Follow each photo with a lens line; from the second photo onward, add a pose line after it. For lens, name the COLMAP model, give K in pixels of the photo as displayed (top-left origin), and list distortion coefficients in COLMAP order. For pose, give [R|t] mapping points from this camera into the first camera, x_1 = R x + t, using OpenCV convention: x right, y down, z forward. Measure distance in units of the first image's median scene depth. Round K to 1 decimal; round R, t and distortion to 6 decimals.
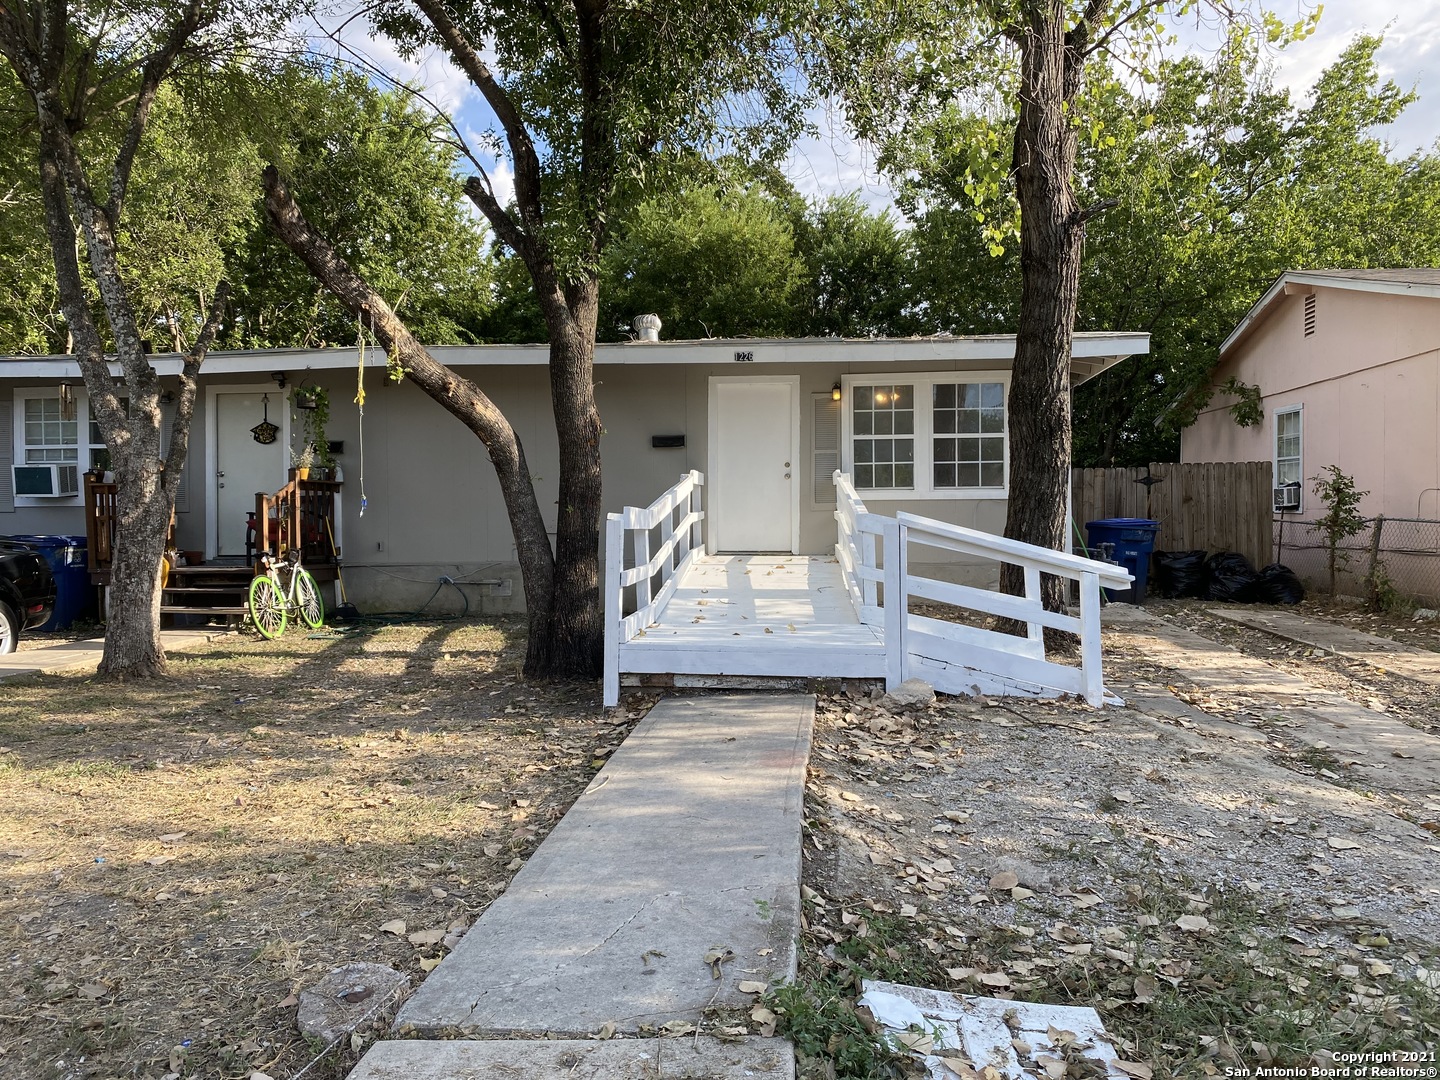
lens RADIAL K [[1243.9, 0, 720.0], [0, 1243.9, 540.0], [0, 0, 1]] dist [0.100140, -0.214622]
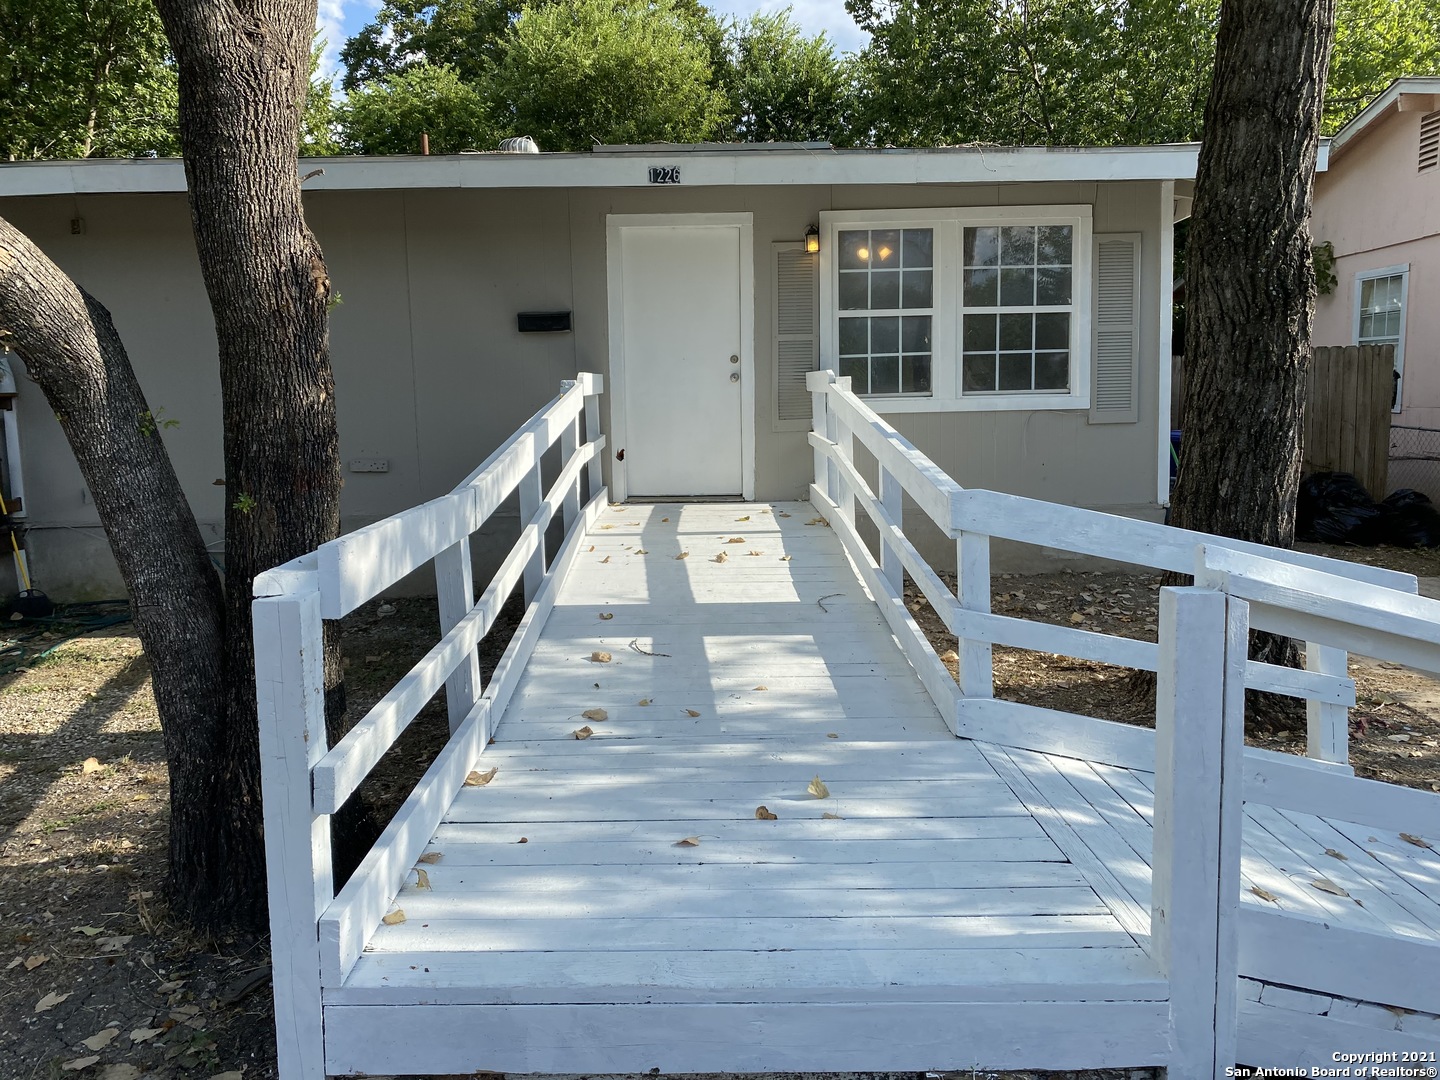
lens RADIAL K [[1125.1, 0, 700.6], [0, 1125.1, 541.3], [0, 0, 1]] dist [0.016340, -0.013331]
pose [[0.997773, -0.019703, 0.063724, -0.001351], [0.012256, 0.993266, 0.115206, -0.034222], [-0.065565, -0.114169, 0.991295, 0.424148]]
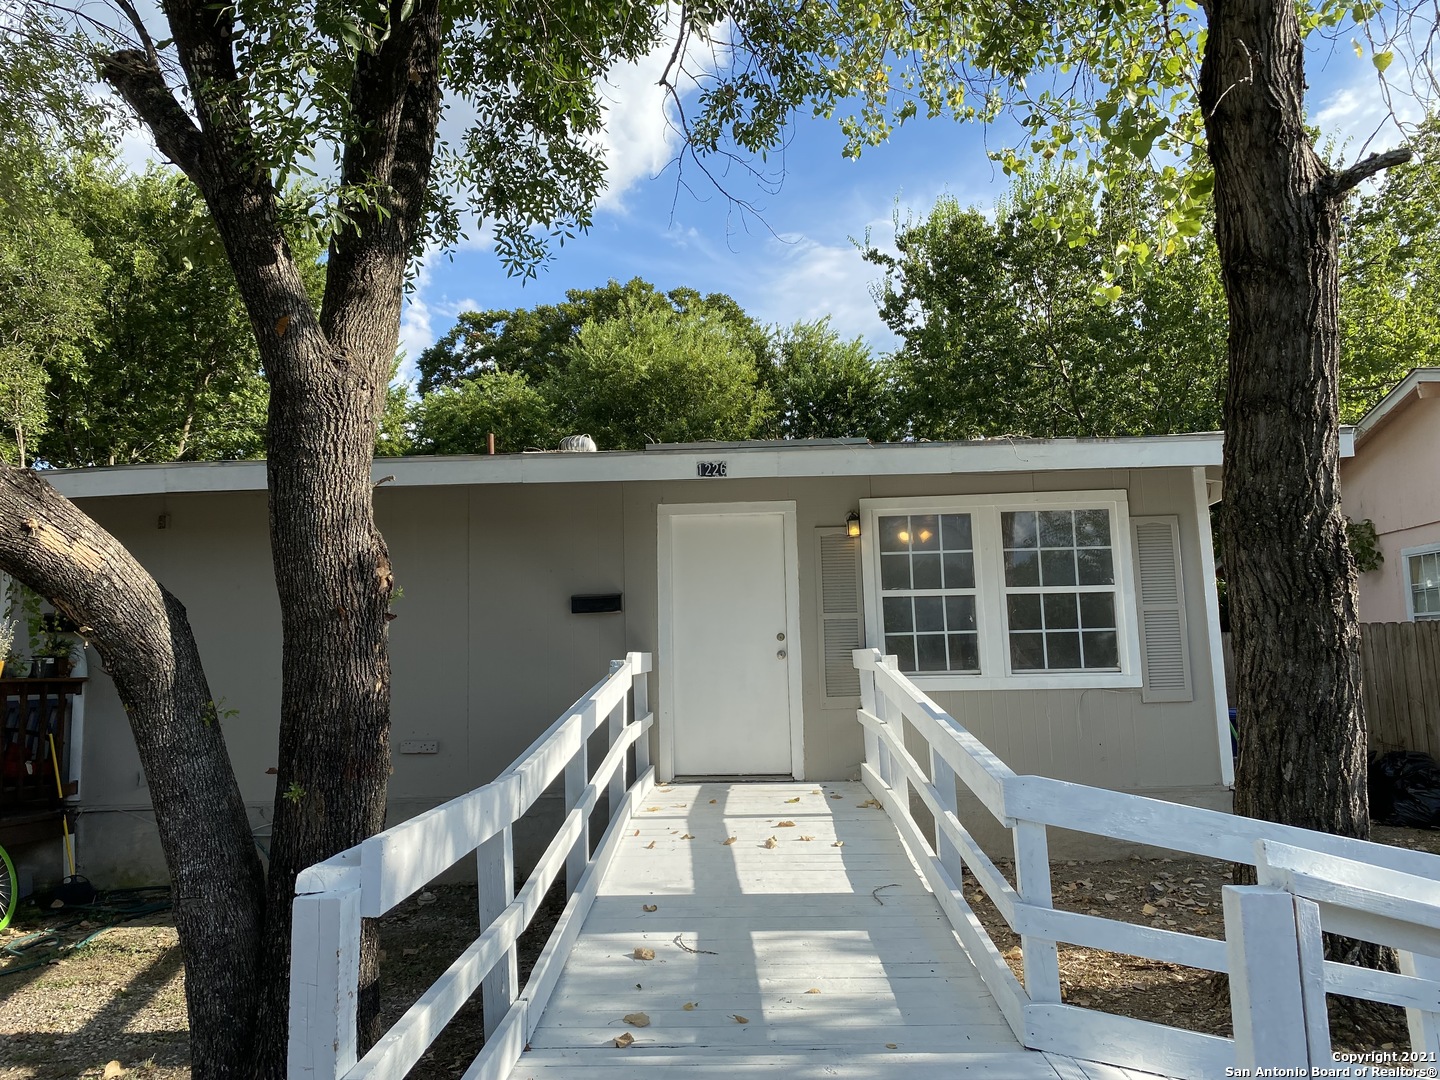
lens RADIAL K [[1125.1, 0, 700.6], [0, 1125.1, 541.3], [0, 0, 1]] dist [0.016340, -0.013331]
pose [[0.999651, -0.013787, 0.022523, -0.000070], [0.016539, 0.991768, -0.126972, -0.037040], [-0.020587, 0.127301, 0.991651, 0.419989]]
